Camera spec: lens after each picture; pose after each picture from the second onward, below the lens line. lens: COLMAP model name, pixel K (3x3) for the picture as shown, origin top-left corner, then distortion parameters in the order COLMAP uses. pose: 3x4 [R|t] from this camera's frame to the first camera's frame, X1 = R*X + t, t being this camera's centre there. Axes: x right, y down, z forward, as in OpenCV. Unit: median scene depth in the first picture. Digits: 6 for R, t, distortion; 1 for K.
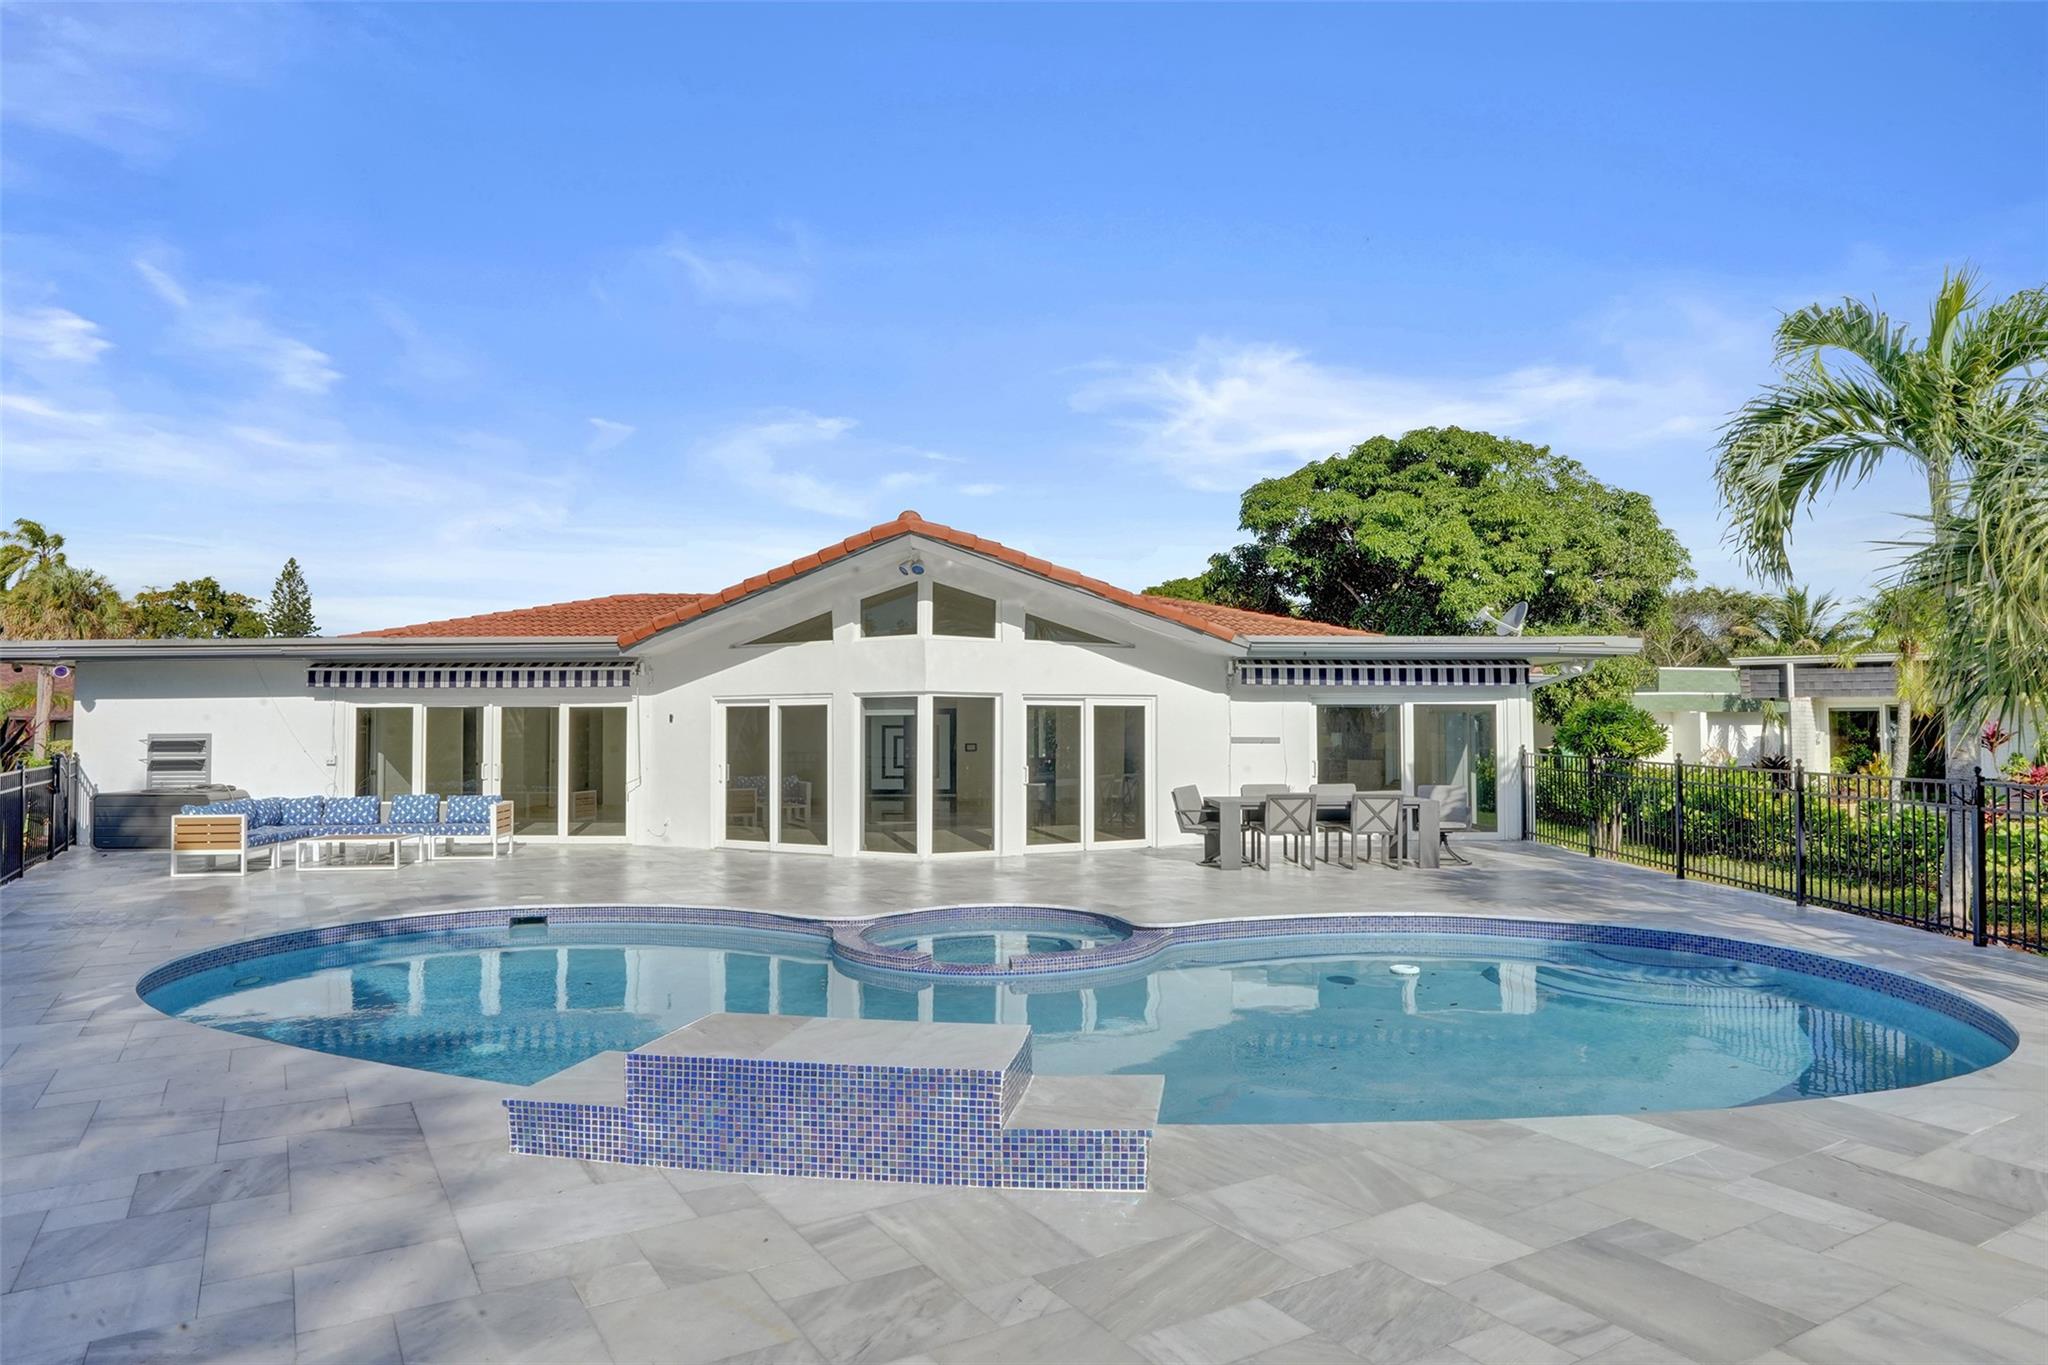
lens RADIAL K [[1194.9, 0, 1020.4], [0, 1194.9, 702.9], [0, 0, 1]] dist [-0.037044, 0.006053]
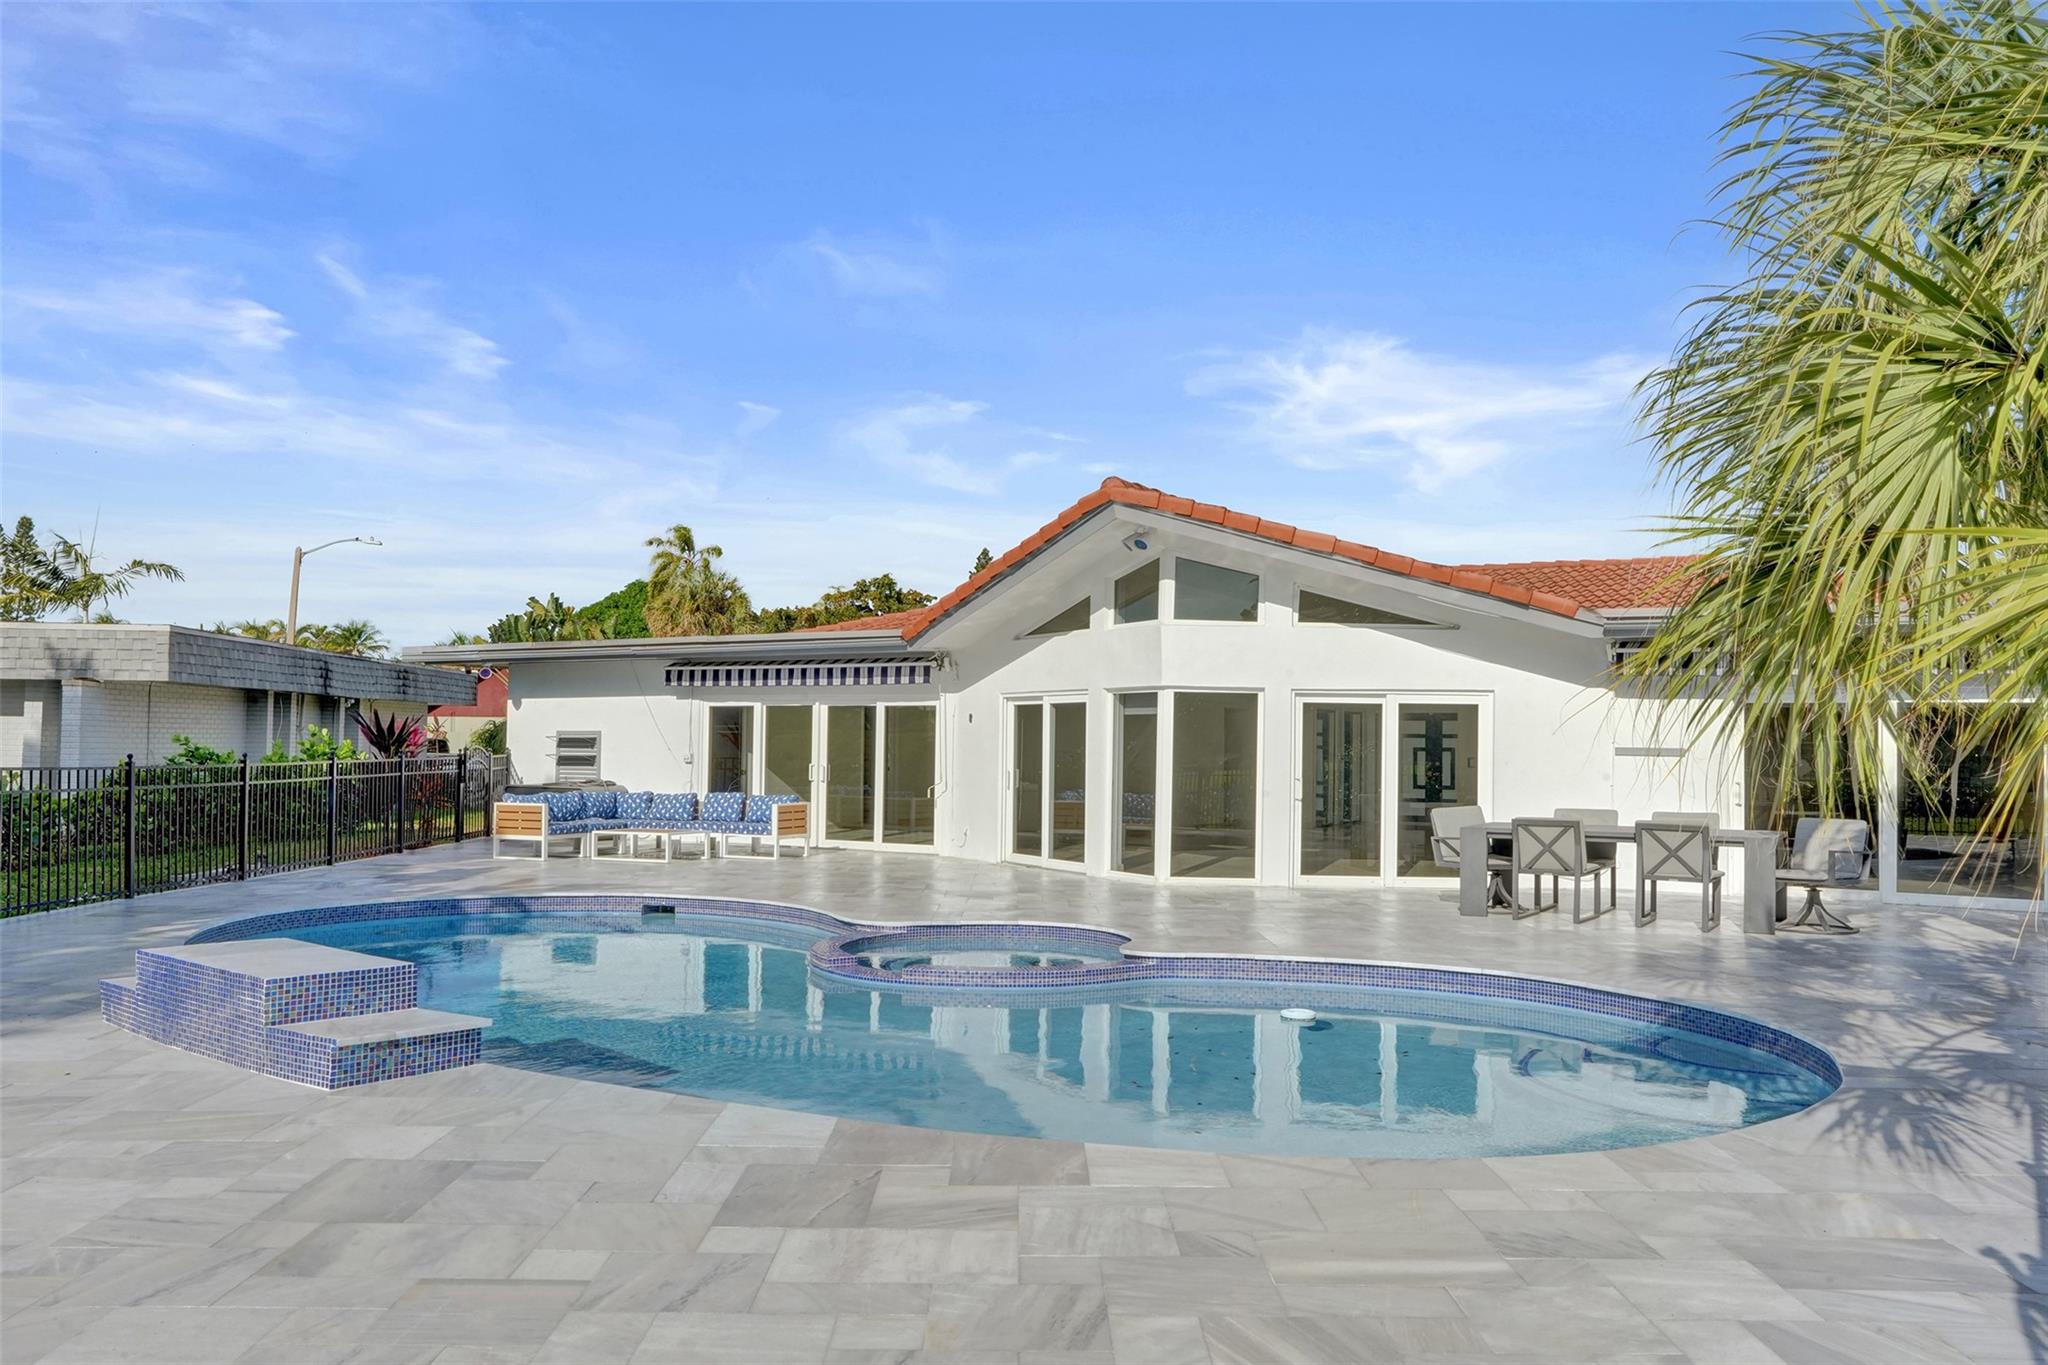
lens RADIAL K [[1605.5, 0, 1151.8], [0, 1605.5, 716.1], [0, 0, 1]] dist [0.008798, 0.013423]
pose [[0.866435, 0.003405, -0.499279, 0.460373], [-0.002939, 0.999994, 0.001719, 0.009317], [0.499282, -0.000022, 0.866440, 0.005128]]
